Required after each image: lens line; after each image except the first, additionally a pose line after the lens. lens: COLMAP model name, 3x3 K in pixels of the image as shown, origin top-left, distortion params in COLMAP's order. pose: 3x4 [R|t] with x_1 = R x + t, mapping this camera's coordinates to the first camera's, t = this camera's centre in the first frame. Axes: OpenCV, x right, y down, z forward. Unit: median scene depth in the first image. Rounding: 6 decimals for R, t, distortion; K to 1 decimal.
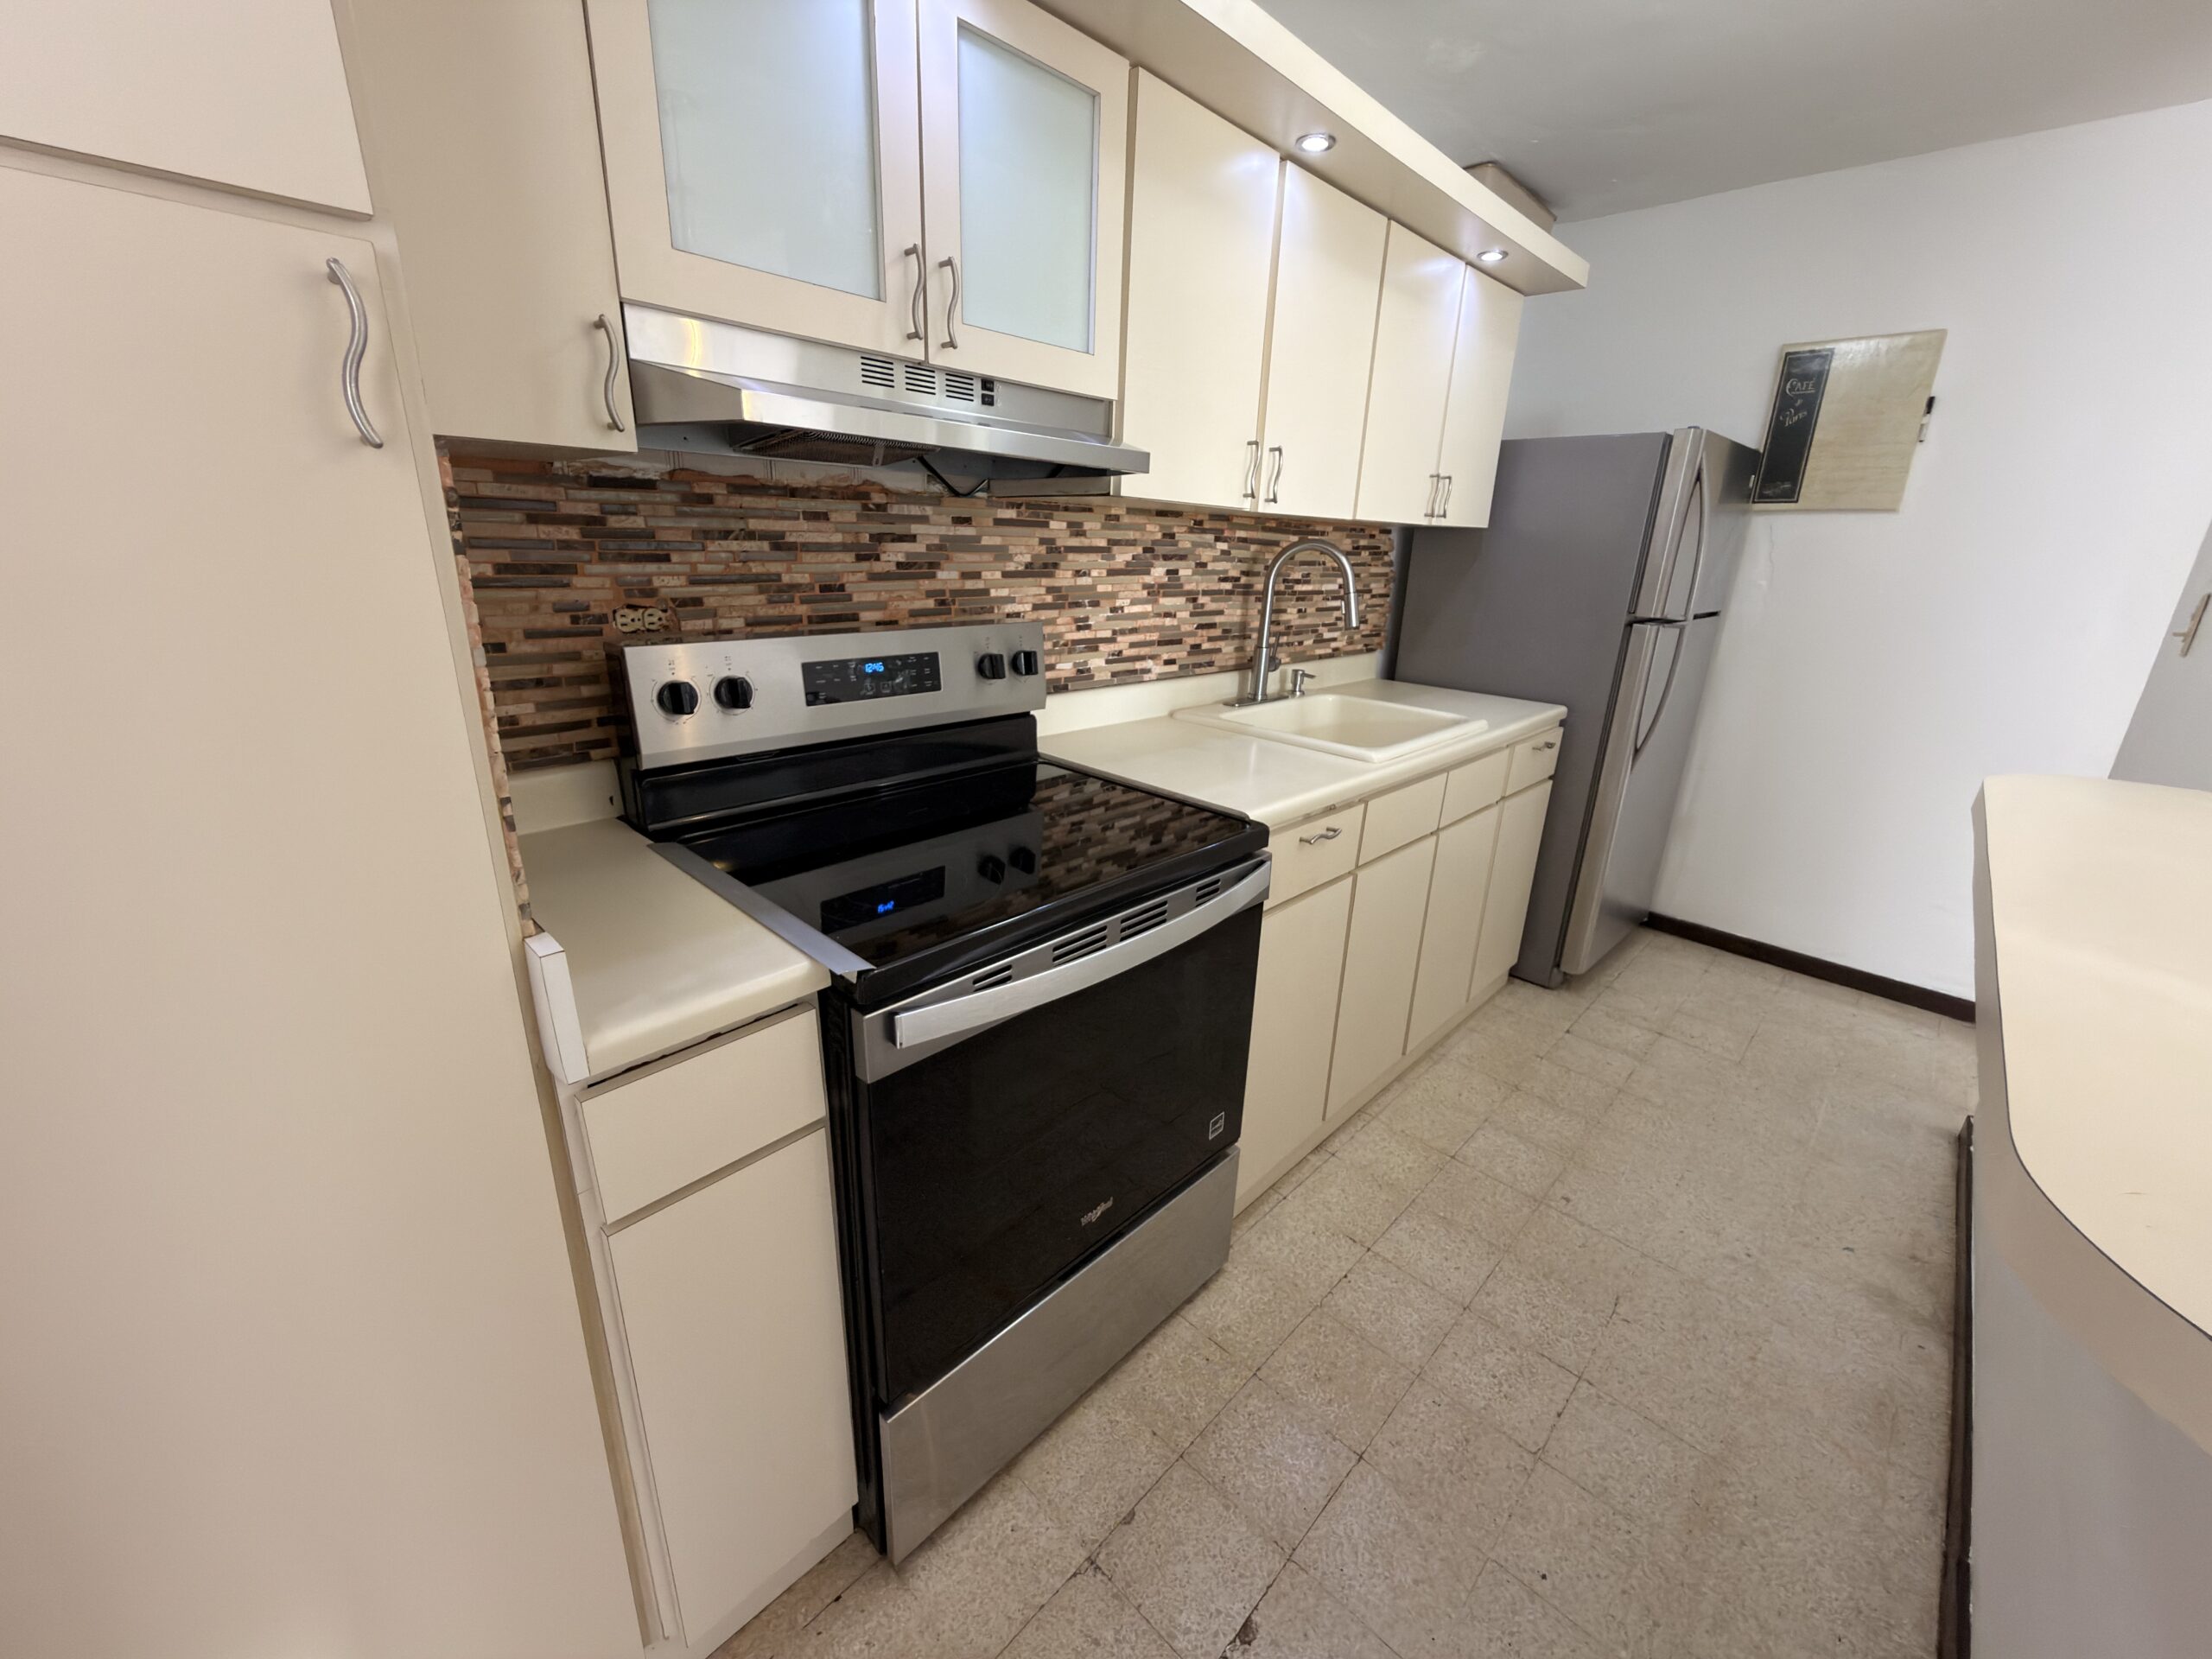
lens RADIAL K [[887.6, 0, 1106.0], [0, 887.6, 829.5], [0, 0, 1]] dist [0.000185, -0.000139]
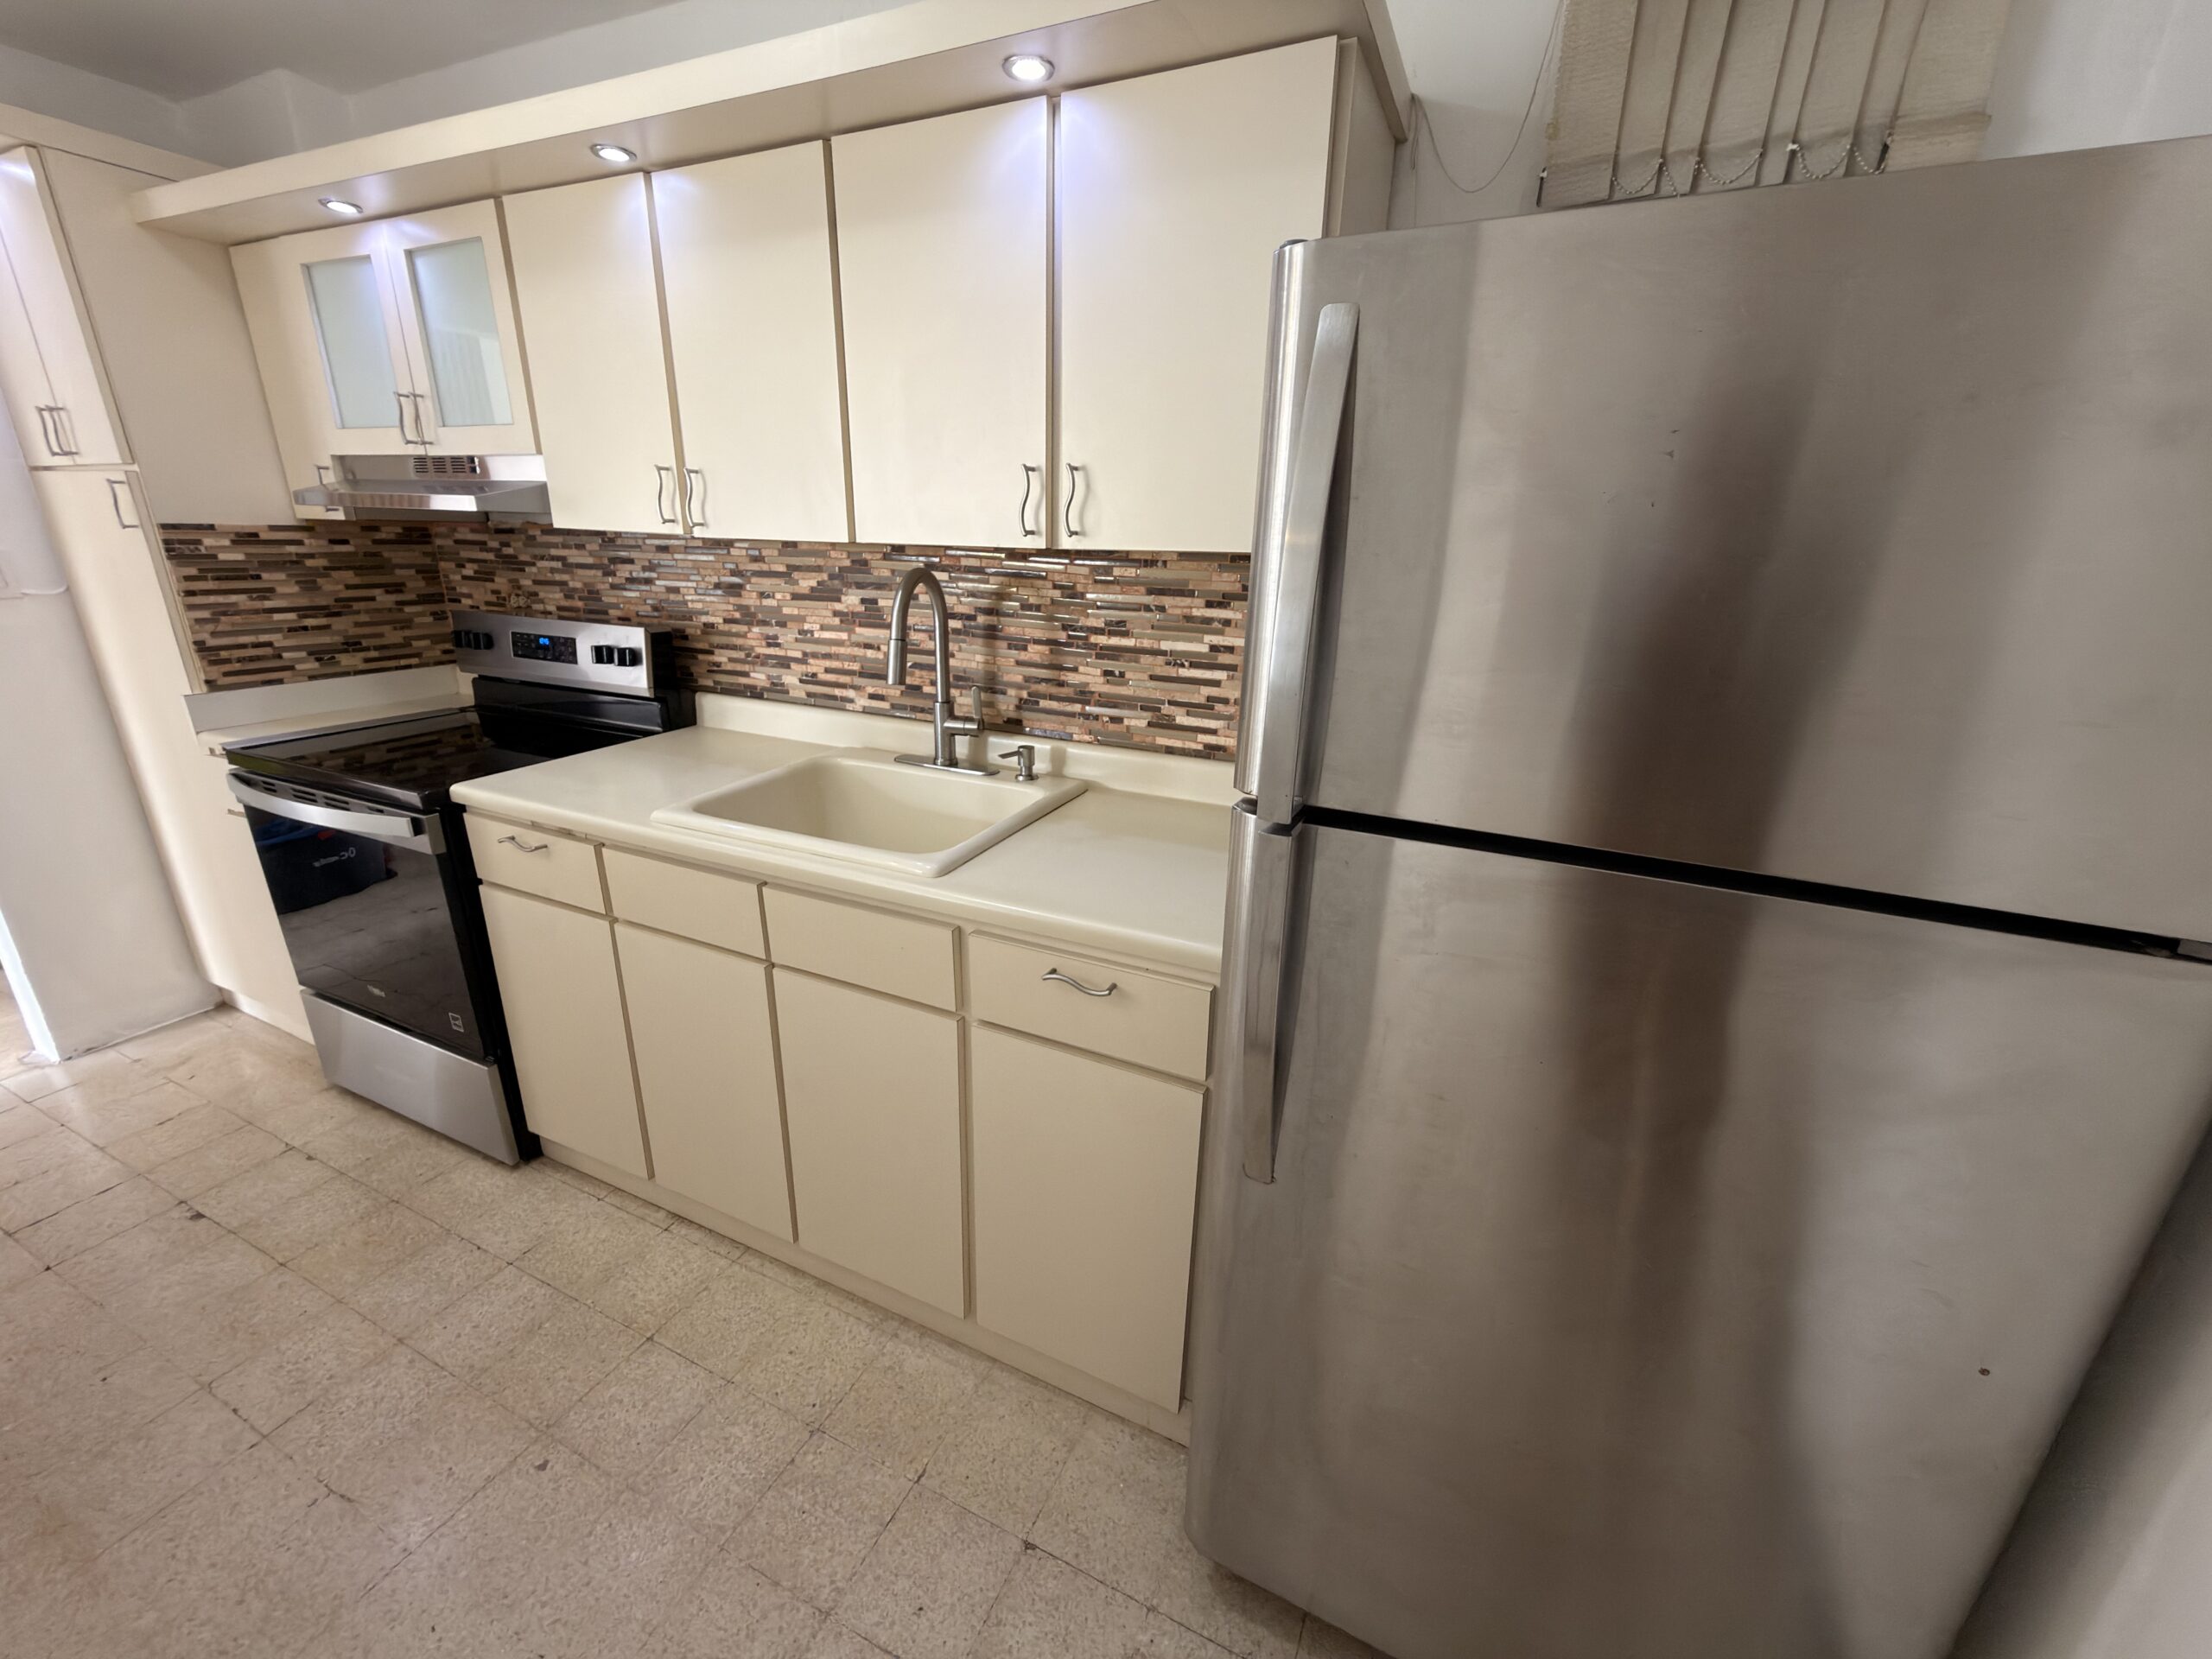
lens RADIAL K [[885.5, 0, 1106.0], [0, 885.5, 829.5], [0, 0, 1]] dist [0.000801, -0.000076]
pose [[0.321384, 0.276225, -0.905766, 1.146730], [-0.308691, 0.934821, 0.175556, -0.330003], [0.895222, 0.223181, 0.385705, 0.988832]]
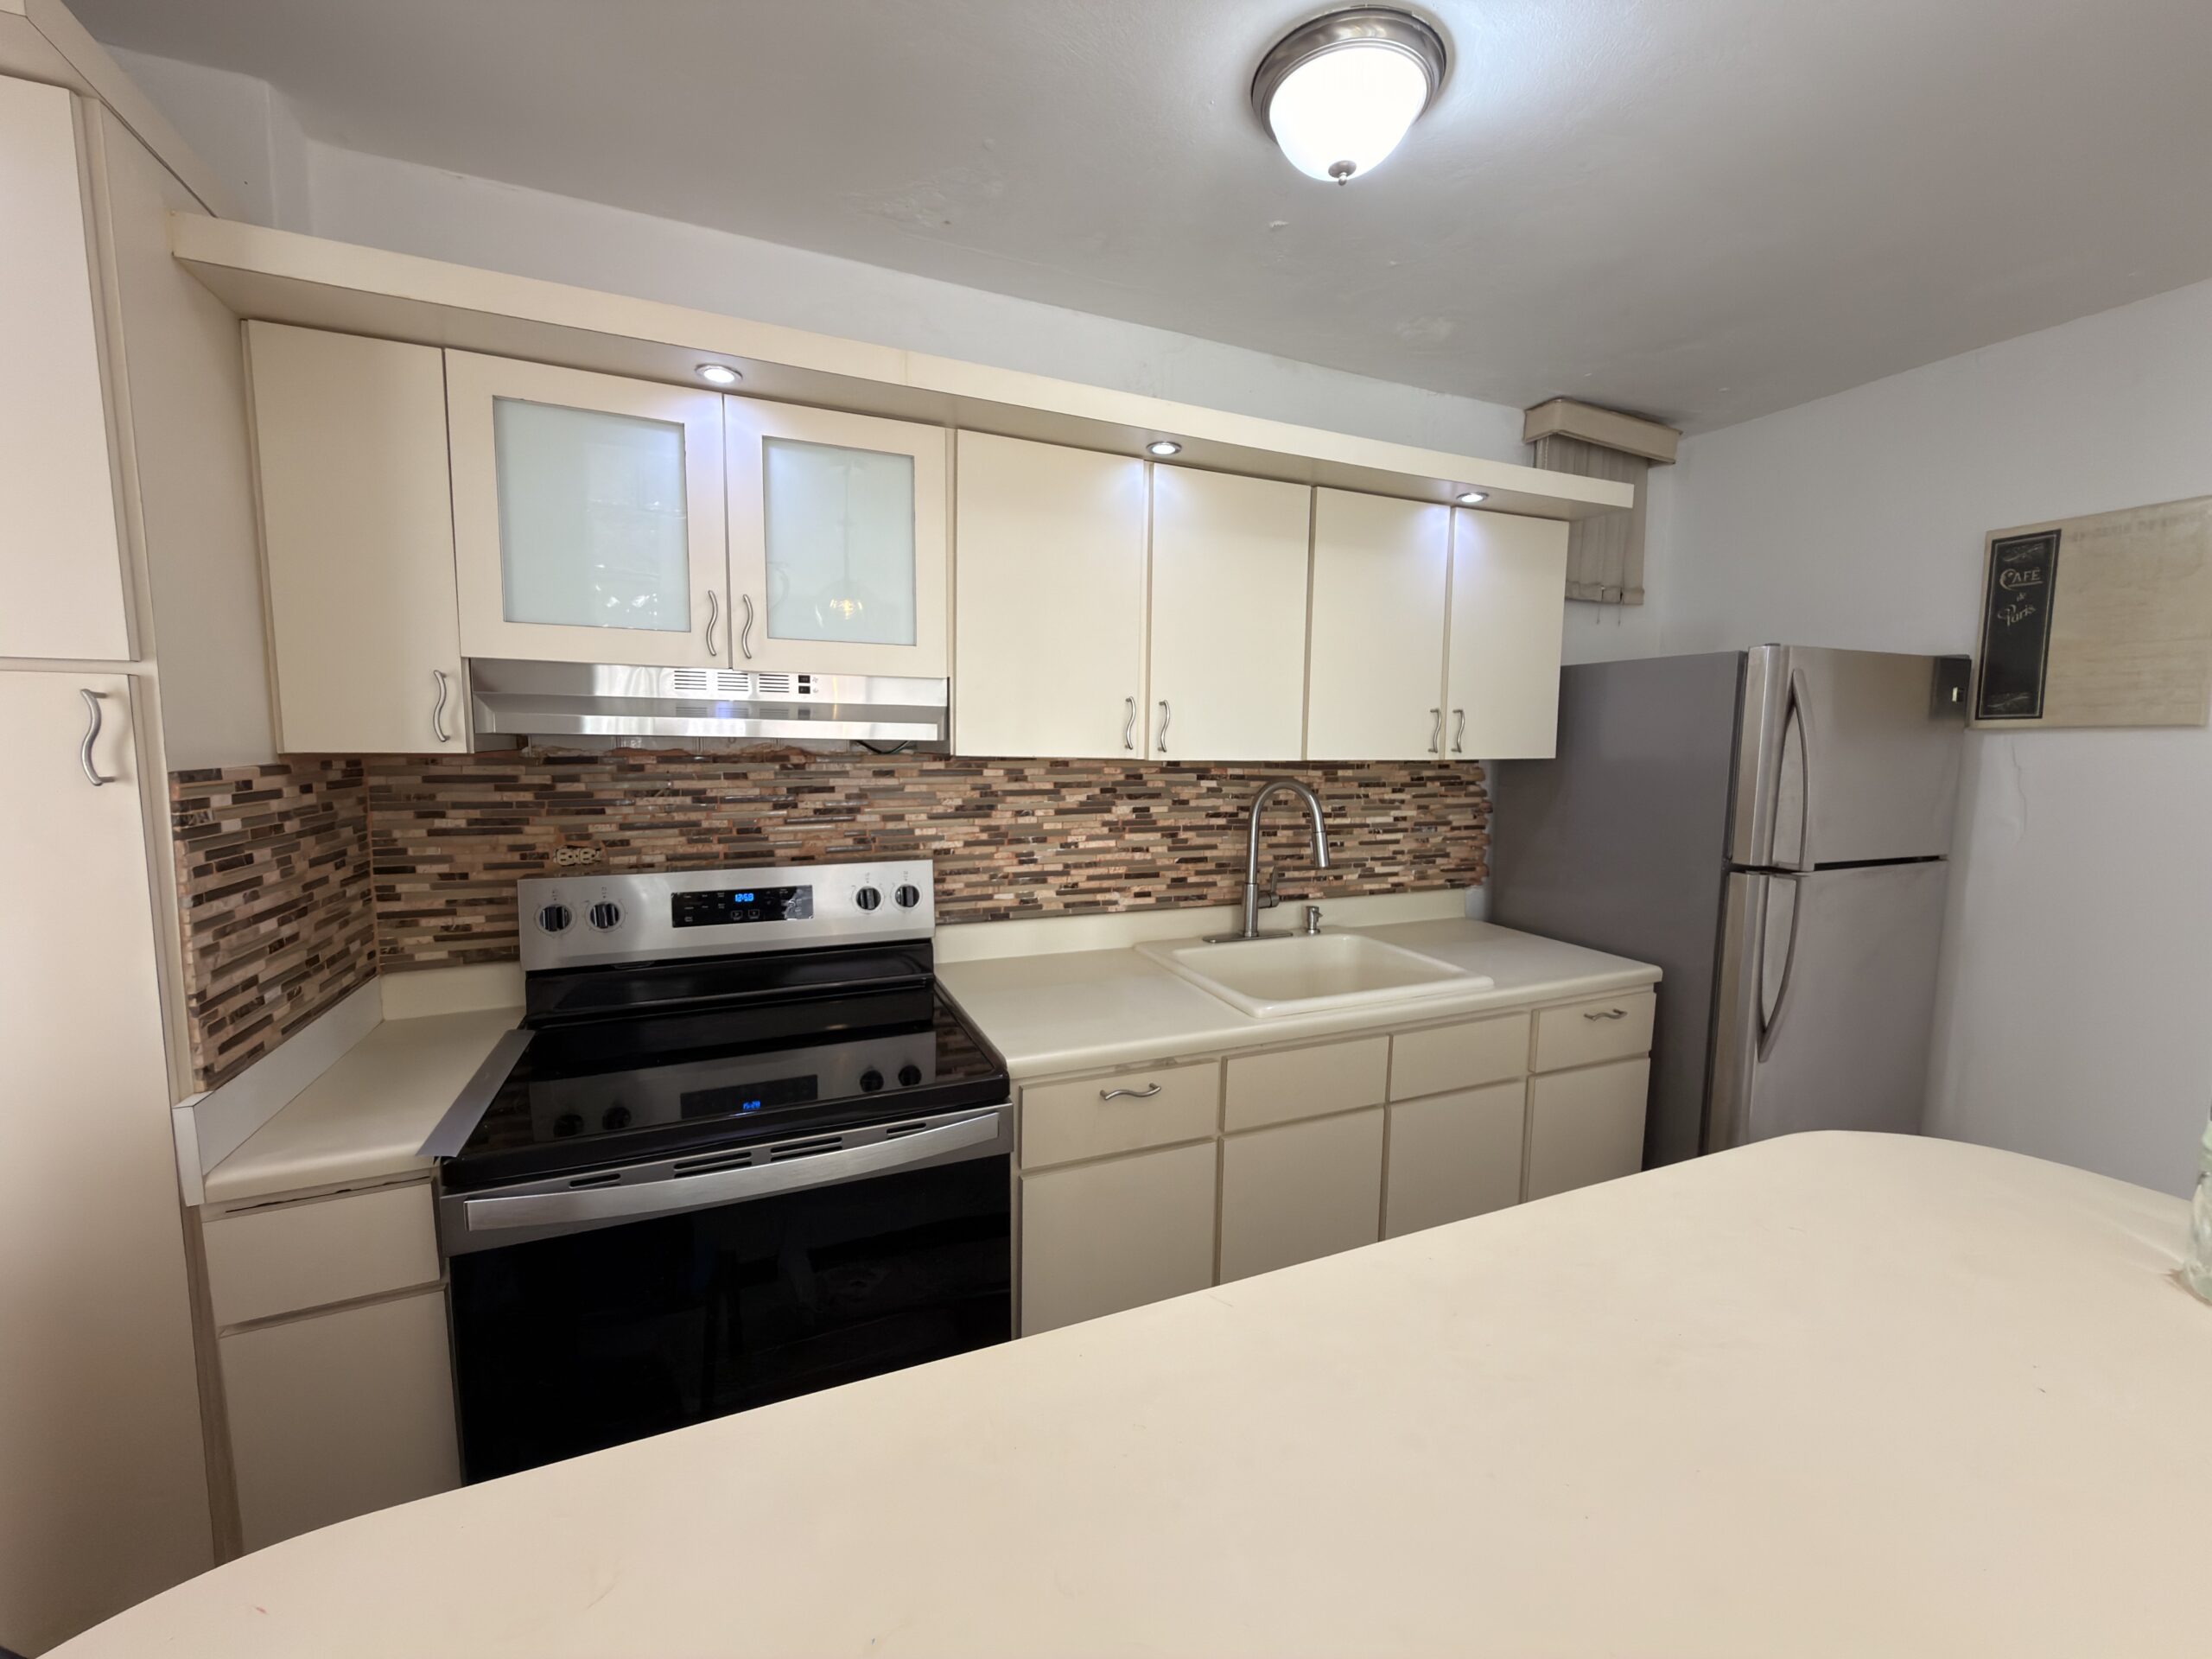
lens RADIAL K [[887.6, 0, 1106.0], [0, 887.6, 829.5], [0, 0, 1]] dist [0.000185, -0.000139]
pose [[0.920165, 0.016853, -0.391169, 0.477974], [-0.103261, 0.974147, -0.200937, -0.058950], [0.377670, 0.225288, 0.898115, 0.061728]]
